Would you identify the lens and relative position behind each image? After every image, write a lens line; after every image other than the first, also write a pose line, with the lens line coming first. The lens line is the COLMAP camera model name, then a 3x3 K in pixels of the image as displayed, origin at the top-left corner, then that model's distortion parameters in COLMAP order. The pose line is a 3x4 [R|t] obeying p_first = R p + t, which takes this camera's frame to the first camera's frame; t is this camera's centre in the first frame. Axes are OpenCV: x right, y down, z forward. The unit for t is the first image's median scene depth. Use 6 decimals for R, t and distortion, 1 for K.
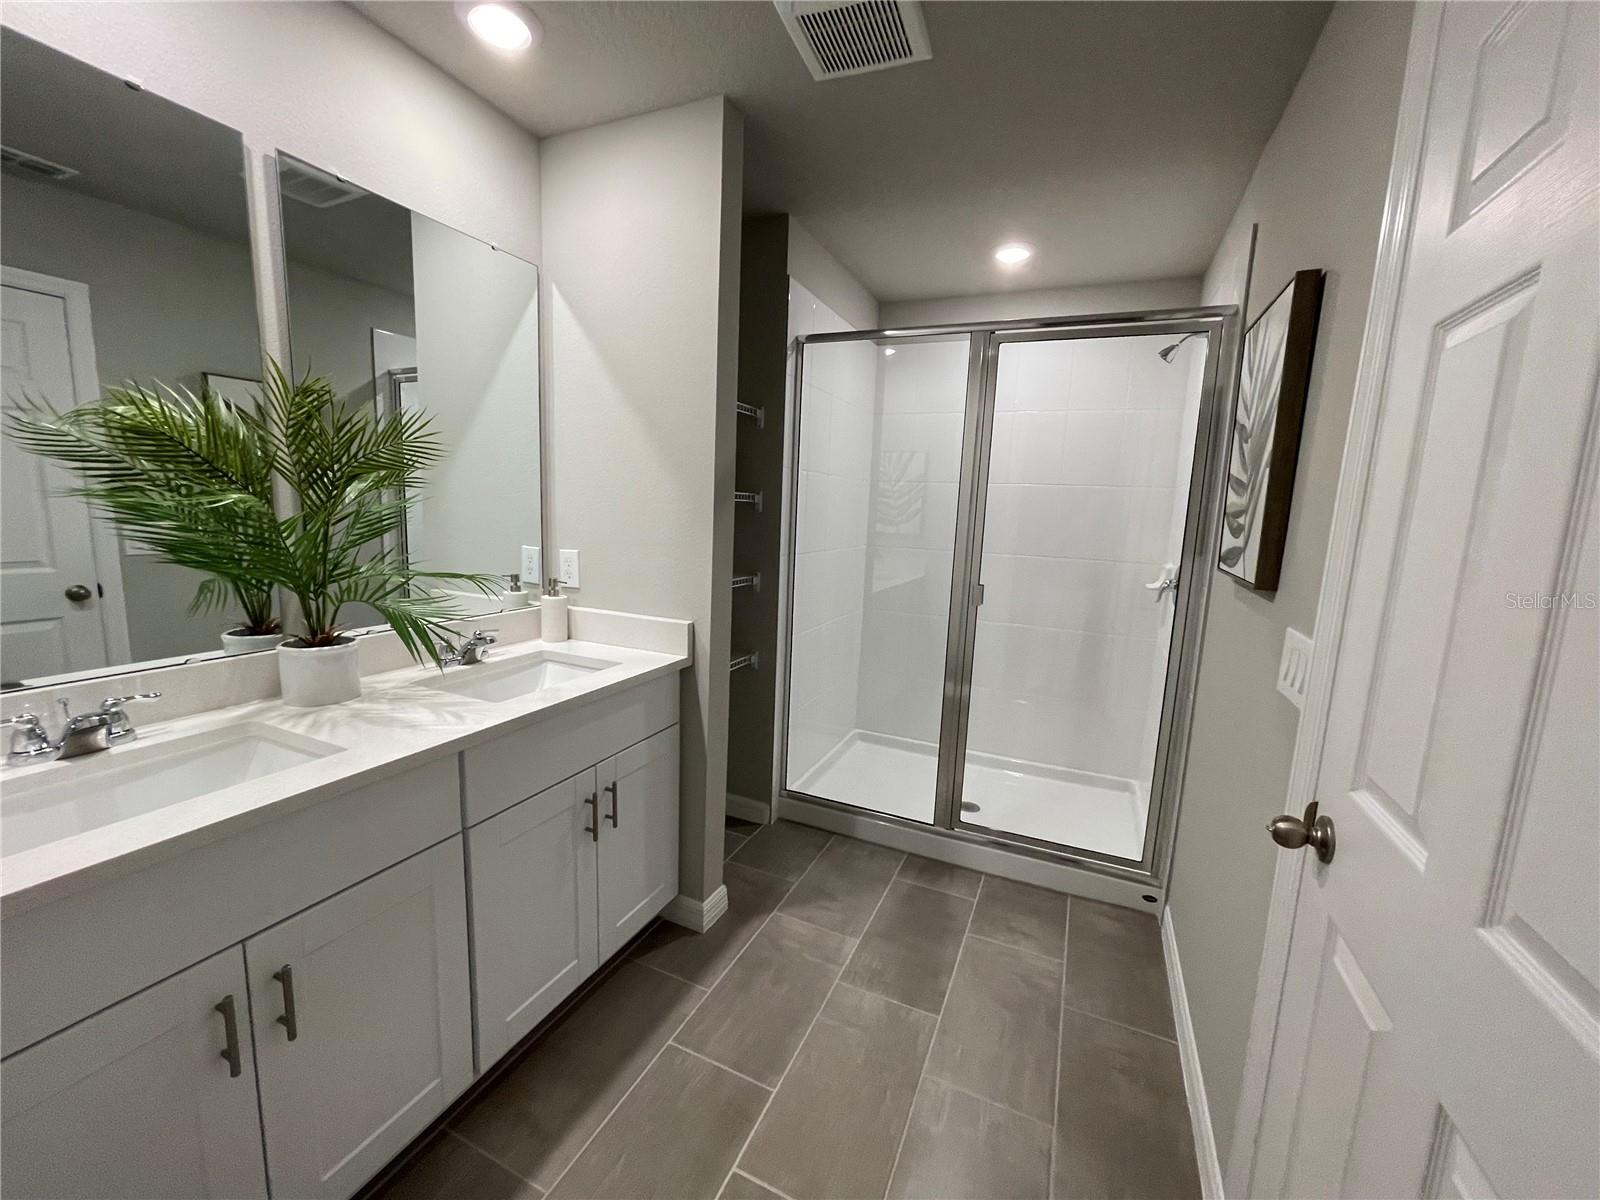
lens RADIAL K [[642.6, 0, 798.4], [0, 642.6, 603.5], [0, 0, 1]] dist [-0.005965, 0.002555]
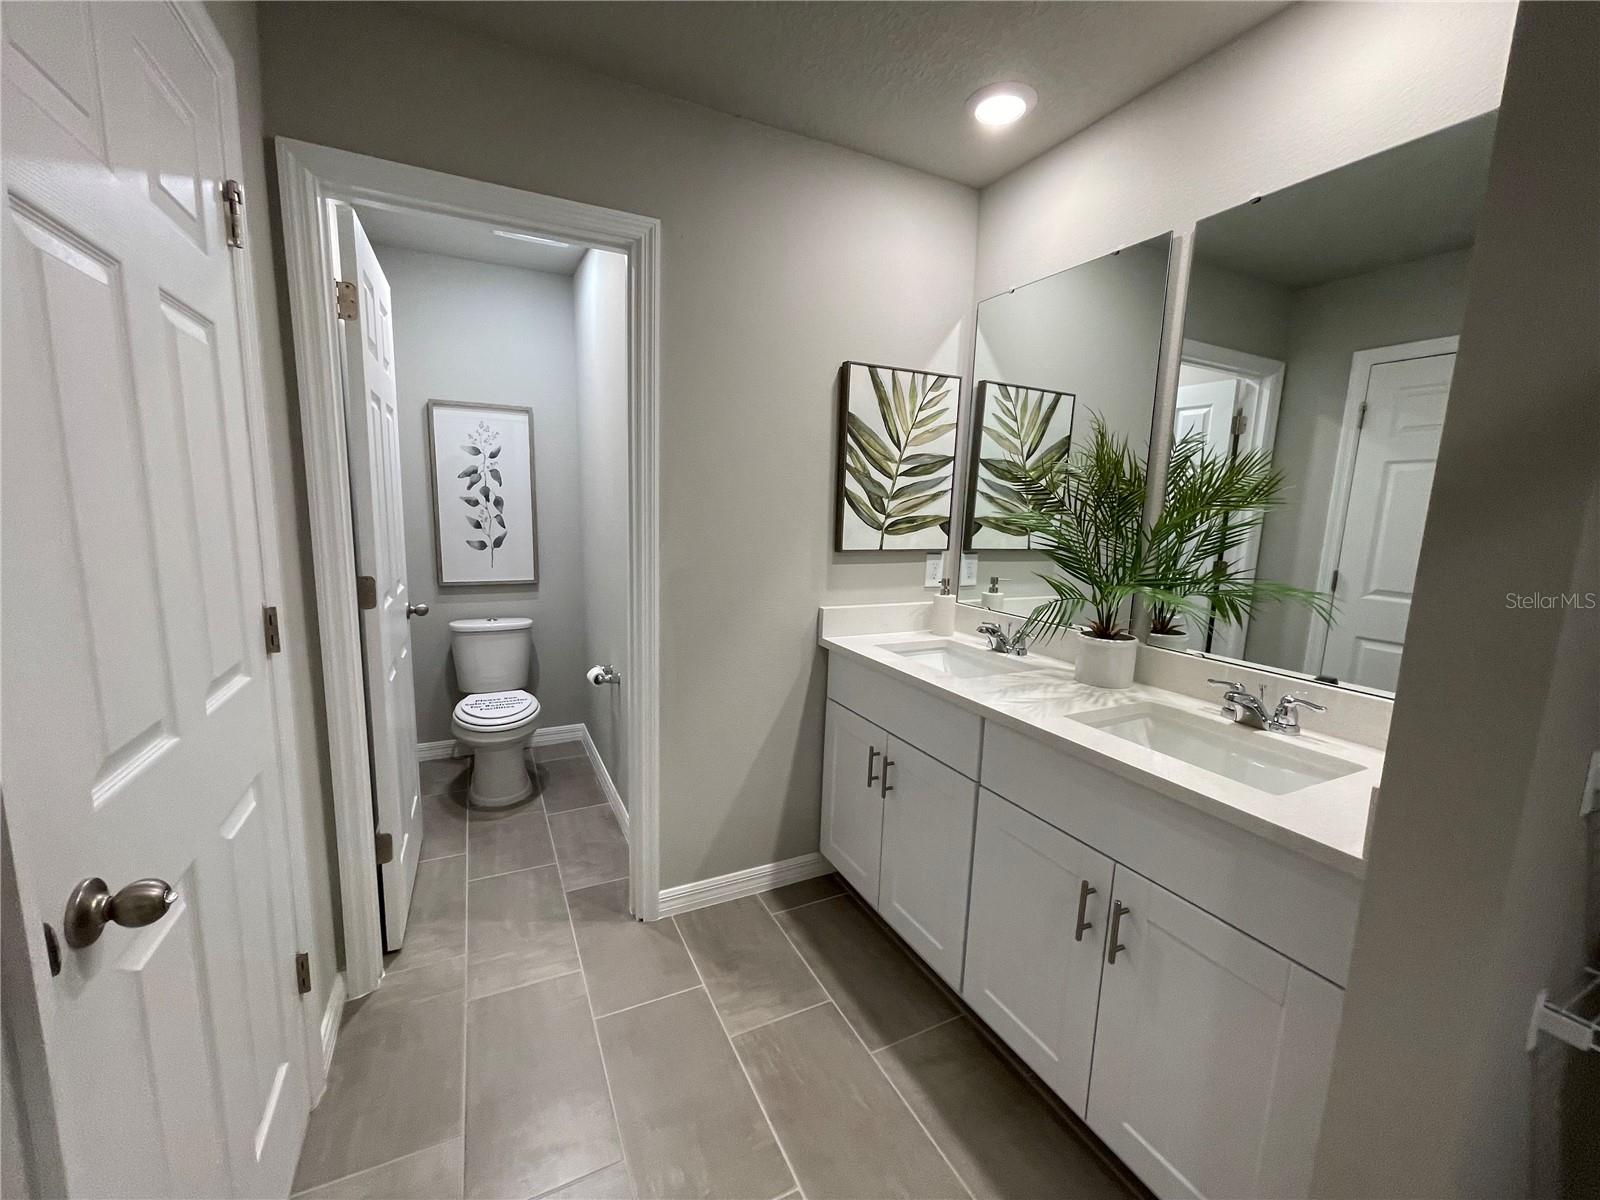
lens RADIAL K [[642.6, 0, 790.5], [0, 642.6, 594.5], [0, 0, 1]] dist [-0.005965, 0.002555]
pose [[-0.611552, 0.064442, -0.788575, 0.632873], [-0.173093, 0.961637, 0.212822, -0.186982], [0.772038, 0.266649, -0.576937, 1.357966]]
